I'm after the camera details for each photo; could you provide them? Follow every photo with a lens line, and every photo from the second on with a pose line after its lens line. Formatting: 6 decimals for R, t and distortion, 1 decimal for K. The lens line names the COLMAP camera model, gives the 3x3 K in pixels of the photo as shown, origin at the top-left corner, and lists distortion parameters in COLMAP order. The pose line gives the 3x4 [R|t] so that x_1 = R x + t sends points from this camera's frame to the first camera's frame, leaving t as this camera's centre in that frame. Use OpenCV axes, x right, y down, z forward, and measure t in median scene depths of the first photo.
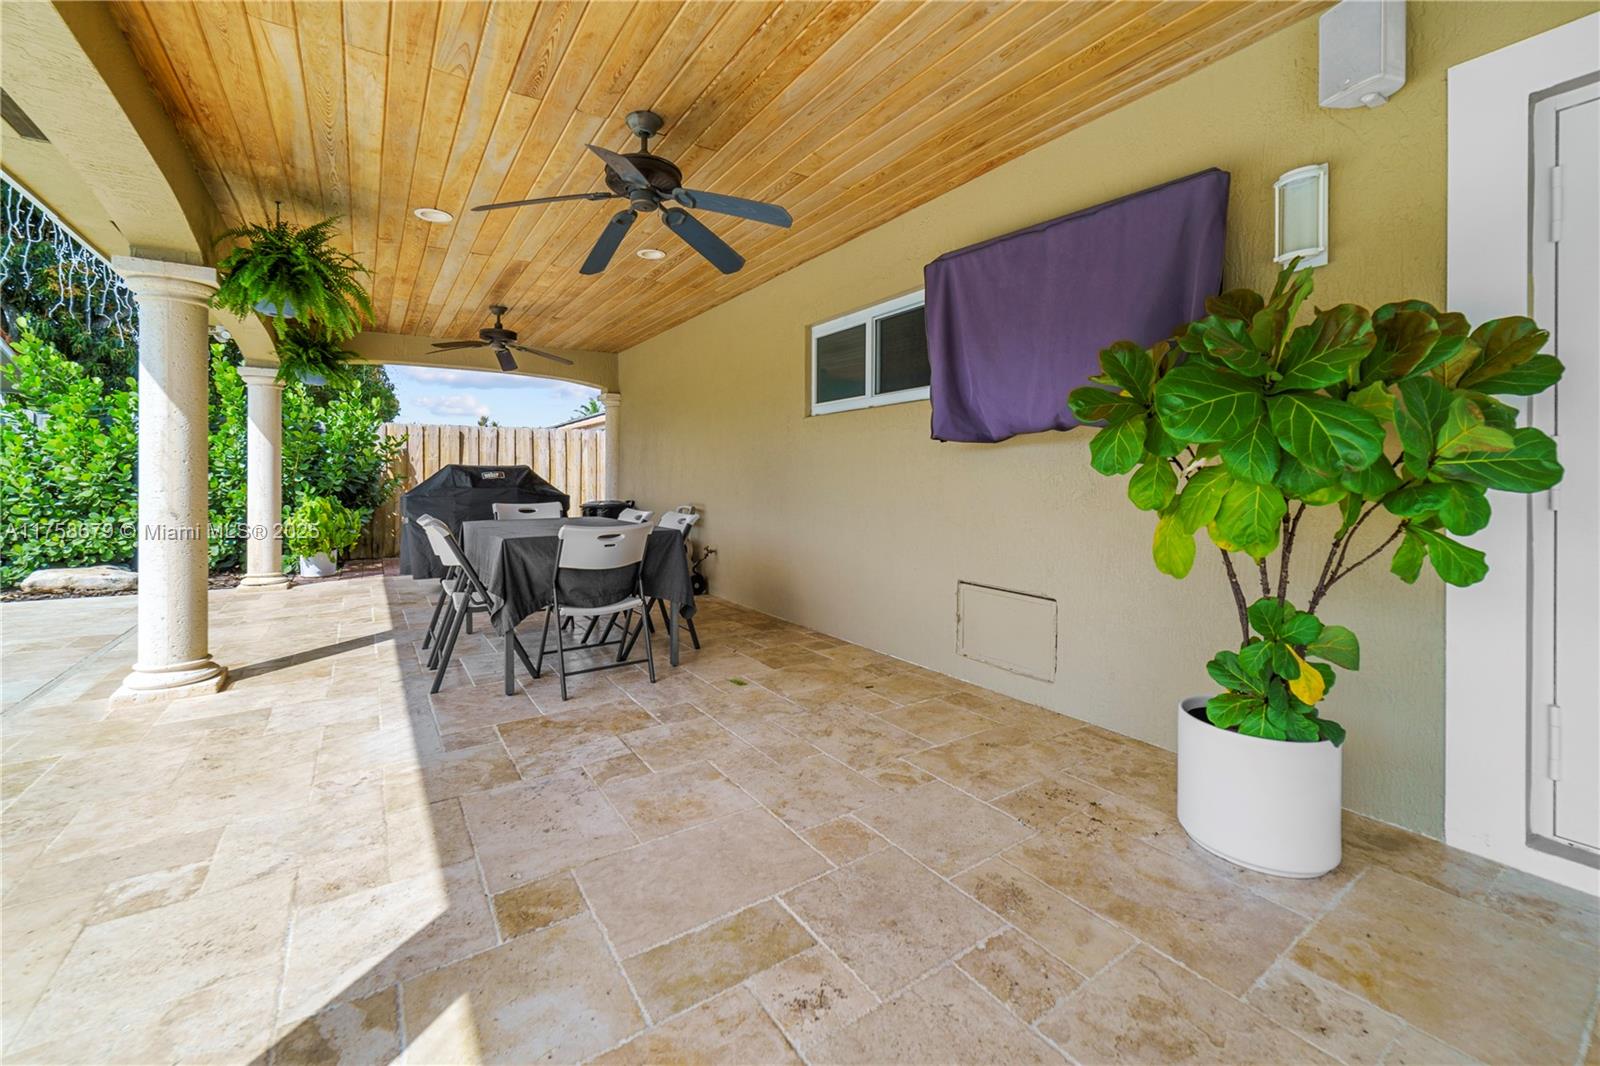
lens RADIAL K [[635.5, 0, 795.2], [0, 635.5, 479.0], [0, 0, 1]] dist [0.002008, 0.000288]
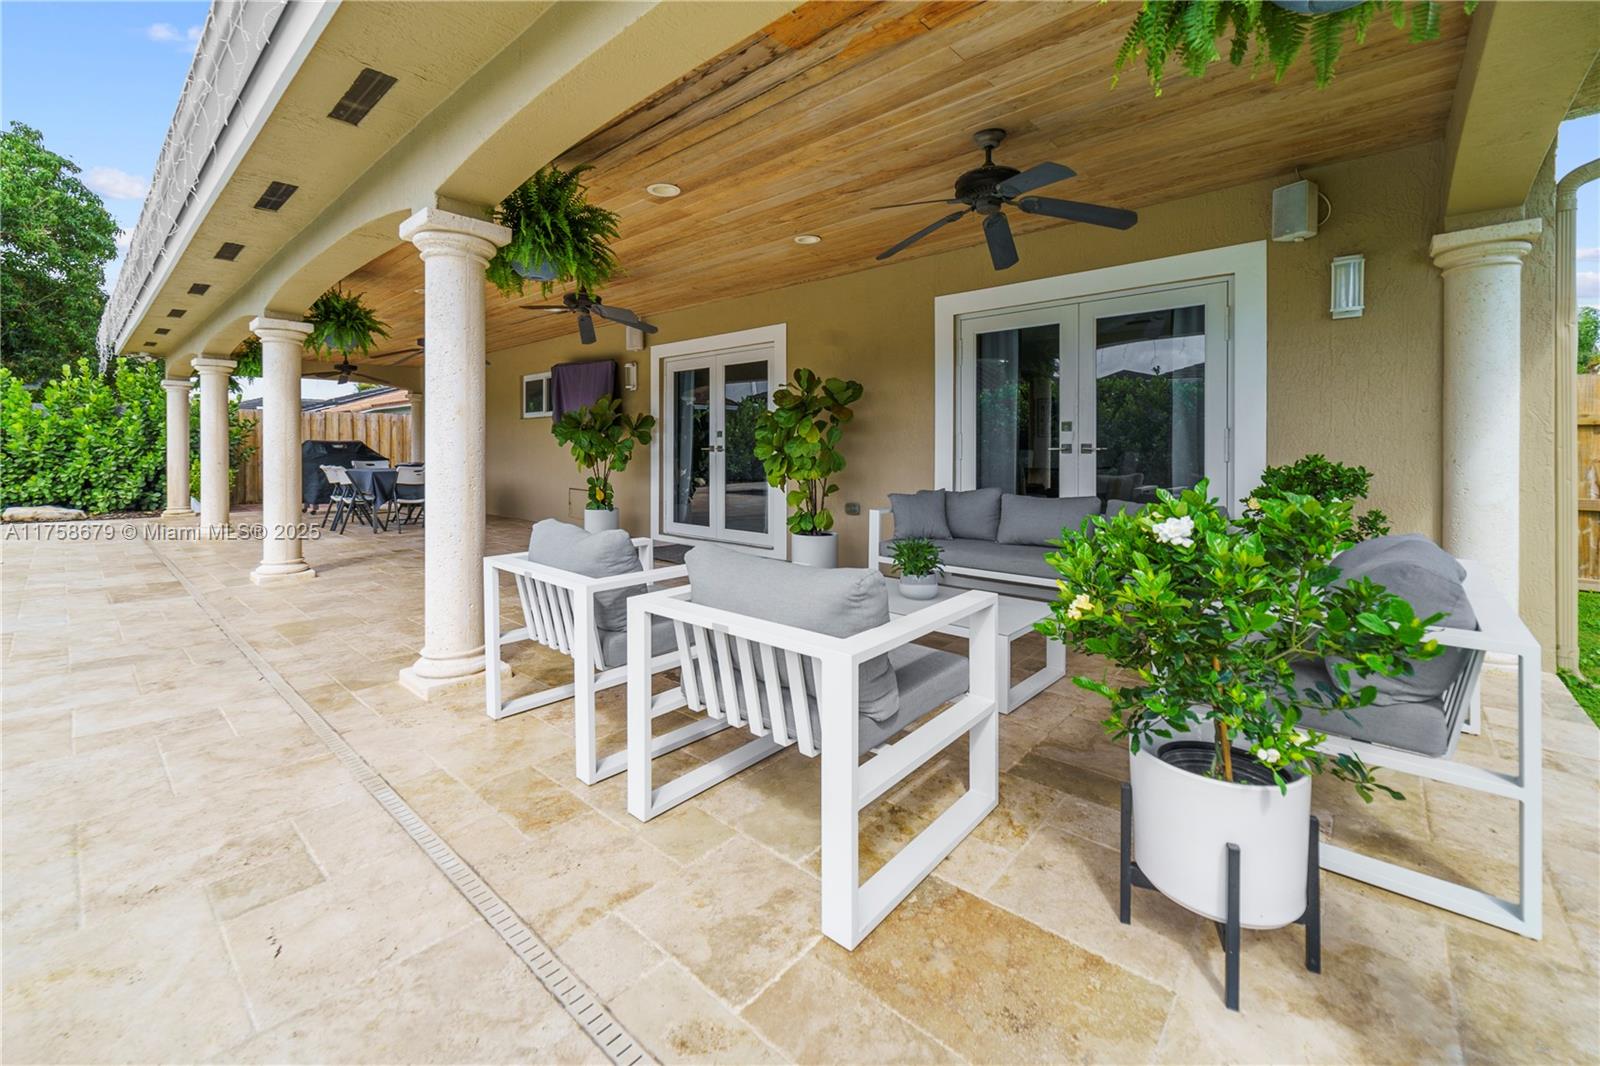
lens RADIAL K [[642.2, 0, 792.8], [0, 642.2, 451.4], [0, 0, 1]] dist [-0.023852, 0.011845]
pose [[0.966252, -0.001351, 0.257597, 0.264197], [0.000722, 0.999997, 0.002538, 0.003327], [-0.257599, -0.002266, 0.966249, -0.981298]]
